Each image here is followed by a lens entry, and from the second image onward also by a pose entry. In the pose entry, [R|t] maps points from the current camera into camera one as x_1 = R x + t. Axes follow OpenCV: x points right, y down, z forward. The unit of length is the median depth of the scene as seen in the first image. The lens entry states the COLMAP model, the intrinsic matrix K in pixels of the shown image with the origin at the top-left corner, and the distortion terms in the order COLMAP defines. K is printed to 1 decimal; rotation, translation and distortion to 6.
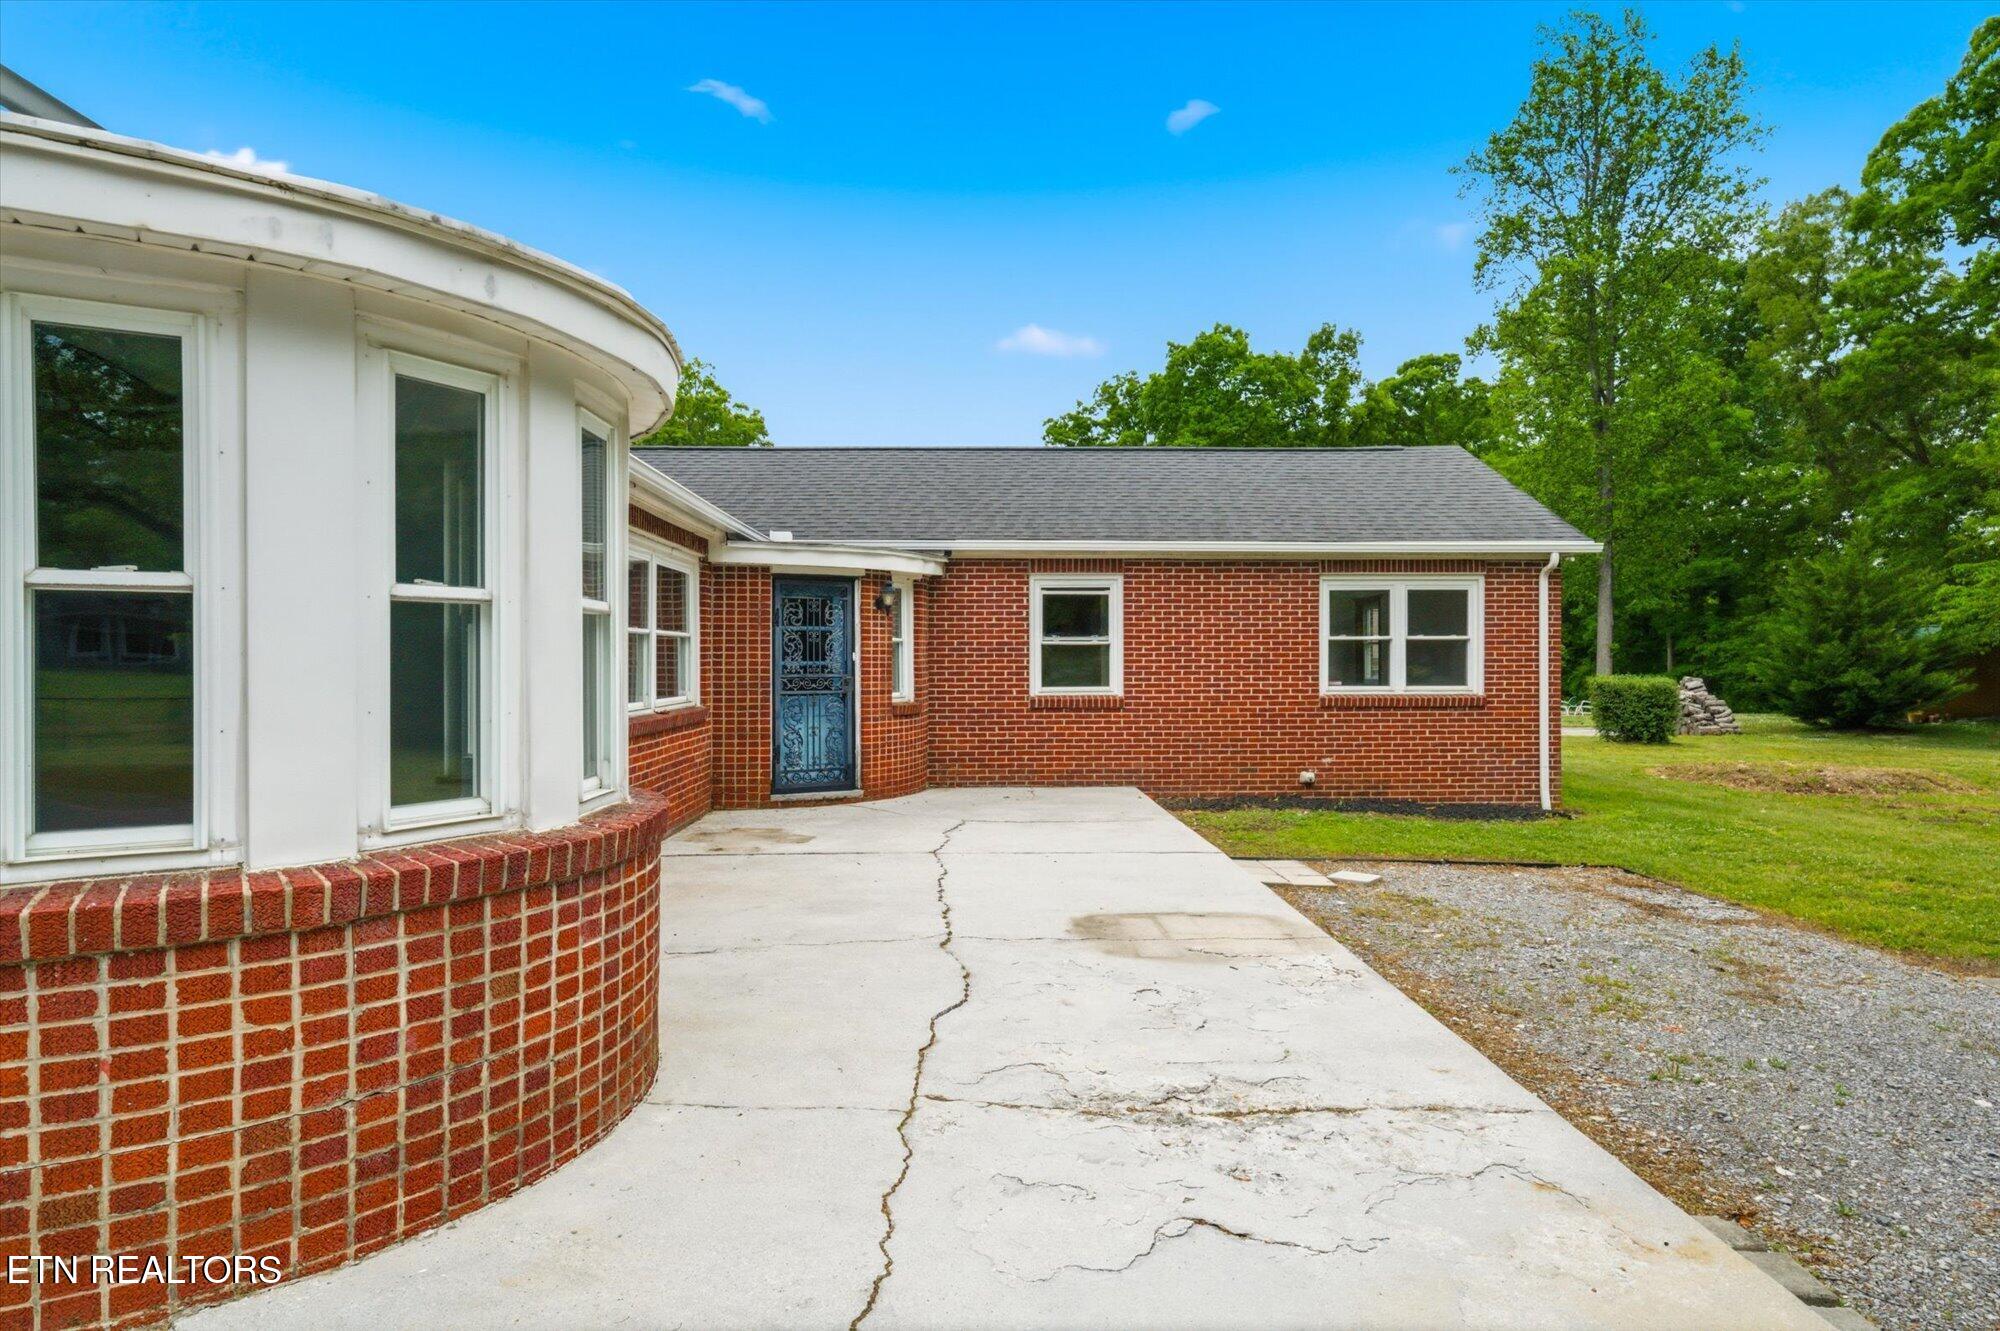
lens RADIAL K [[1146.2, 0, 1000.3], [0, 1146.2, 655.2], [0, 0, 1]] dist [0.000522, 0.013056]
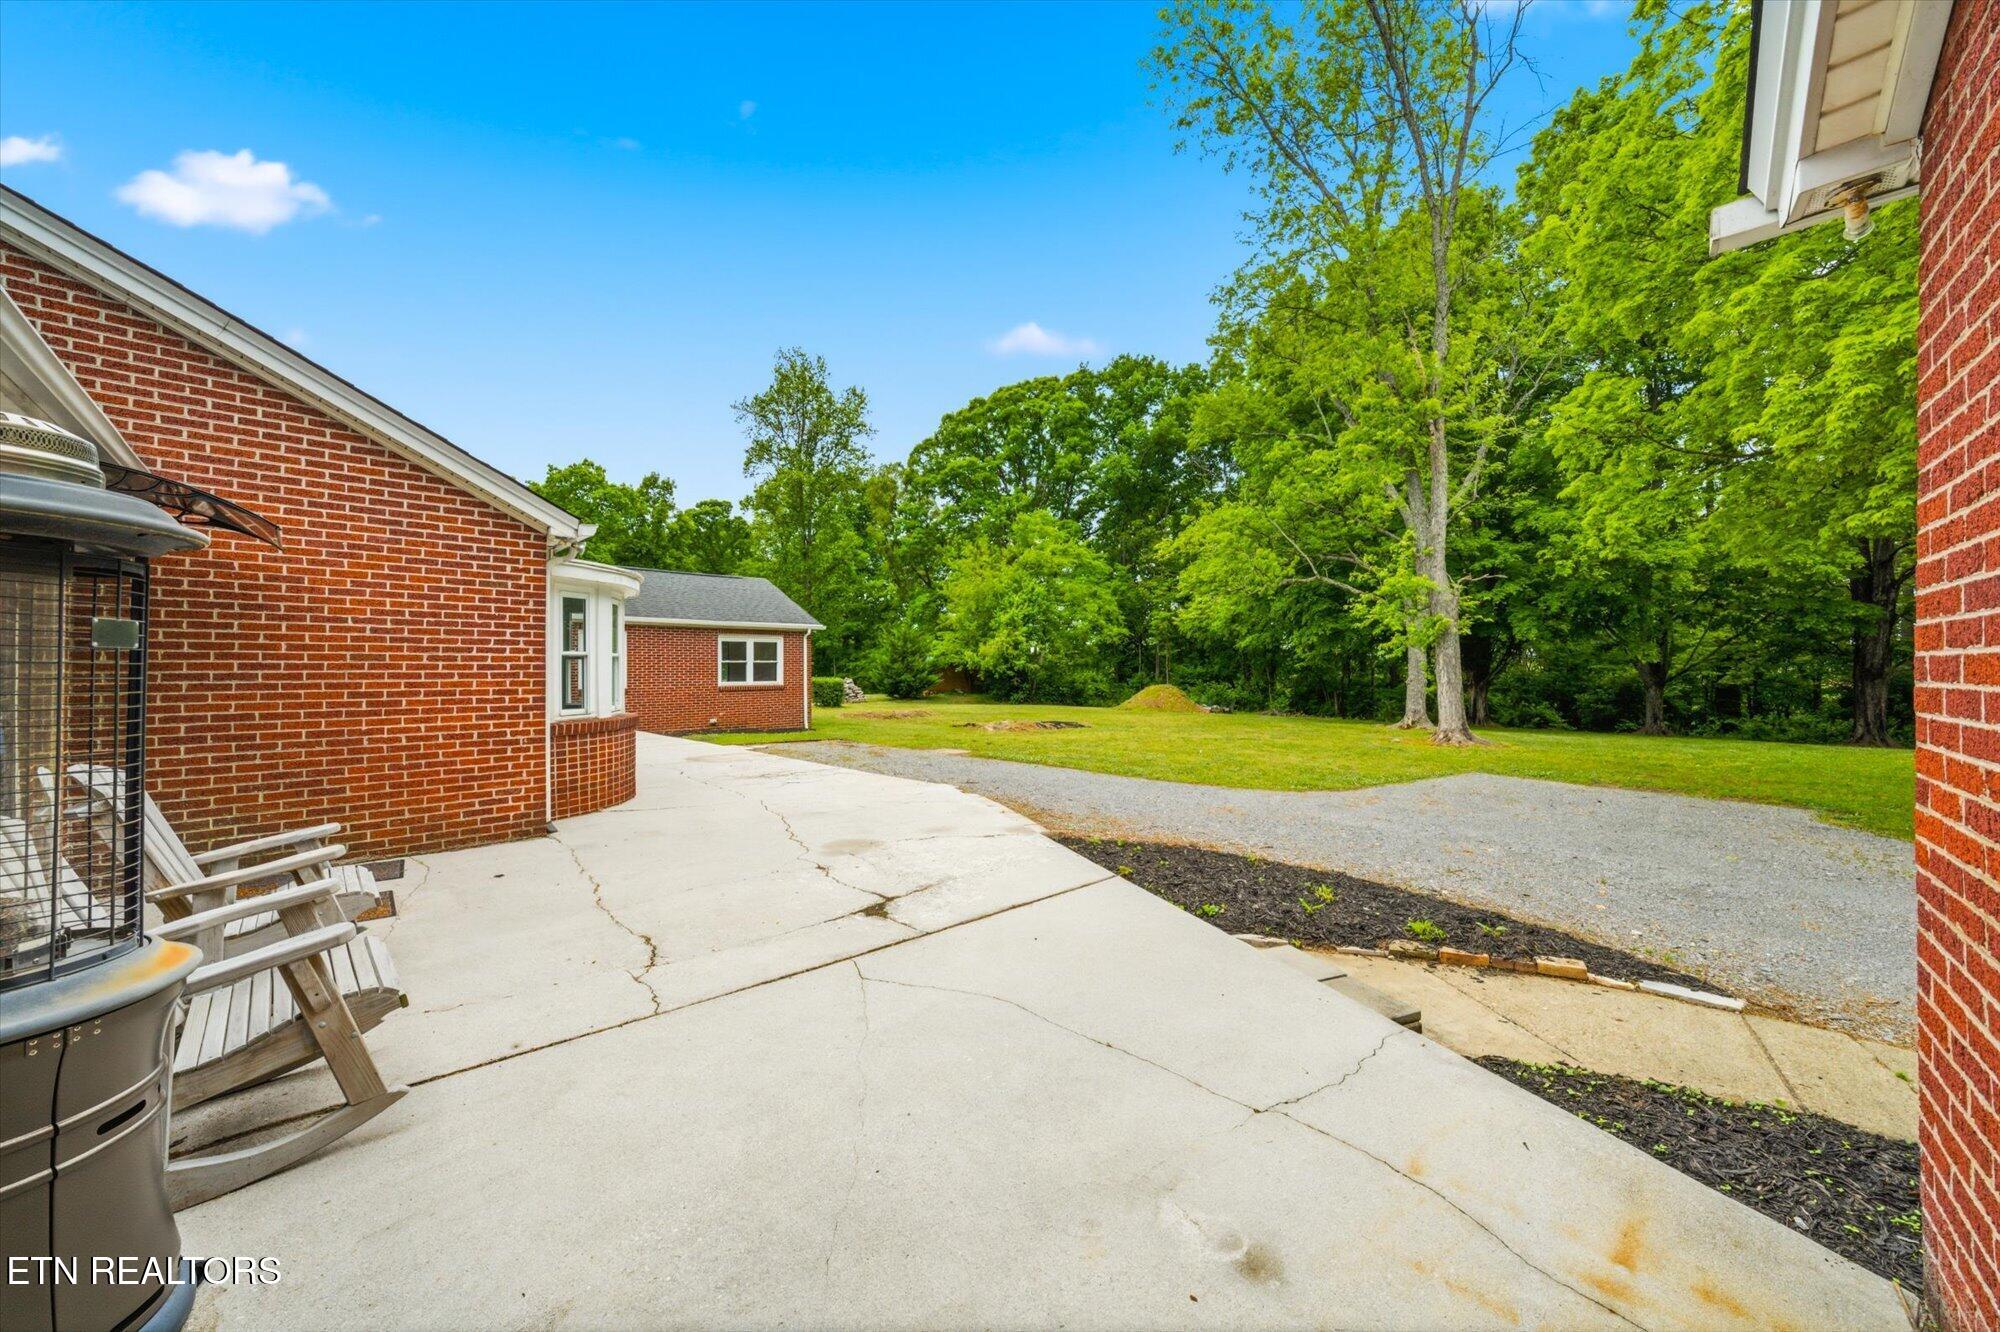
lens RADIAL K [[664.2, 0, 1000.0], [0, 664.2, 666.0], [0, 0, 1]] dist [0.000176, -0.000024]
pose [[0.714161, -0.000814, 0.699981, -0.060095], [0.003961, 0.999988, -0.002878, 0.000100], [-0.699970, 0.004828, 0.714156, -0.086459]]
